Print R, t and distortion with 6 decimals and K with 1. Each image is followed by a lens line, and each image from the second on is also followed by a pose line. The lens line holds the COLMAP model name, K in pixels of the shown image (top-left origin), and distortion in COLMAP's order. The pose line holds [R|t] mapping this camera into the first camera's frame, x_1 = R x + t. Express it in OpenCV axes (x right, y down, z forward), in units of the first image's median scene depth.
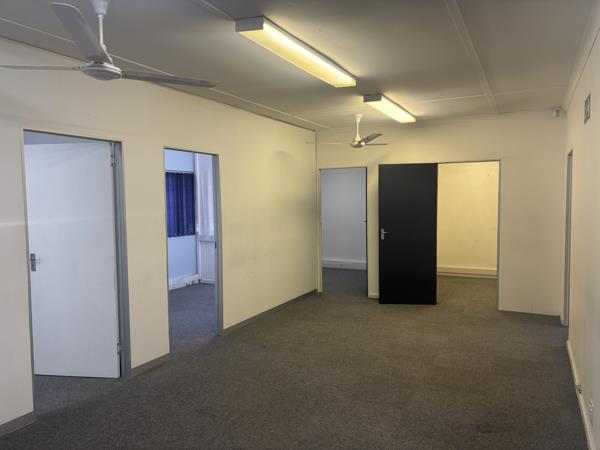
lens RADIAL K [[456.0, 0, 300.0], [0, 456.0, 225.0], [0, 0, 1]] dist [0.072575, -0.082558]
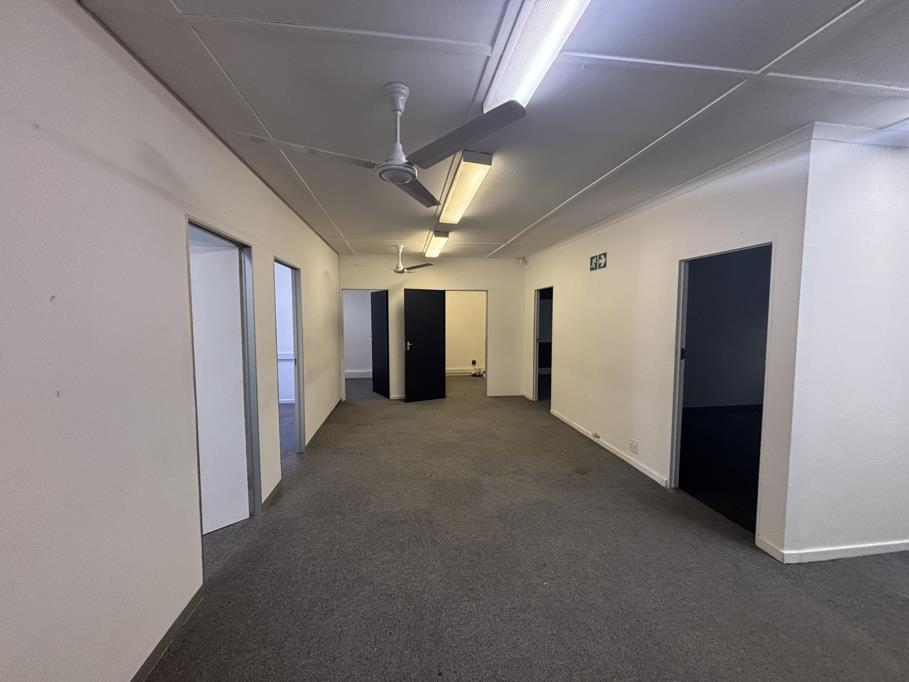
lens RADIAL K [[371.1, 0, 454.5], [0, 371.1, 341.0], [0, 0, 1]] dist [0.020290, -0.000110]
pose [[0.818669, -0.026000, 0.573677, -0.315860], [0.025358, 0.999637, 0.009117, 0.000713], [-0.573705, 0.007084, 0.819031, 0.131481]]
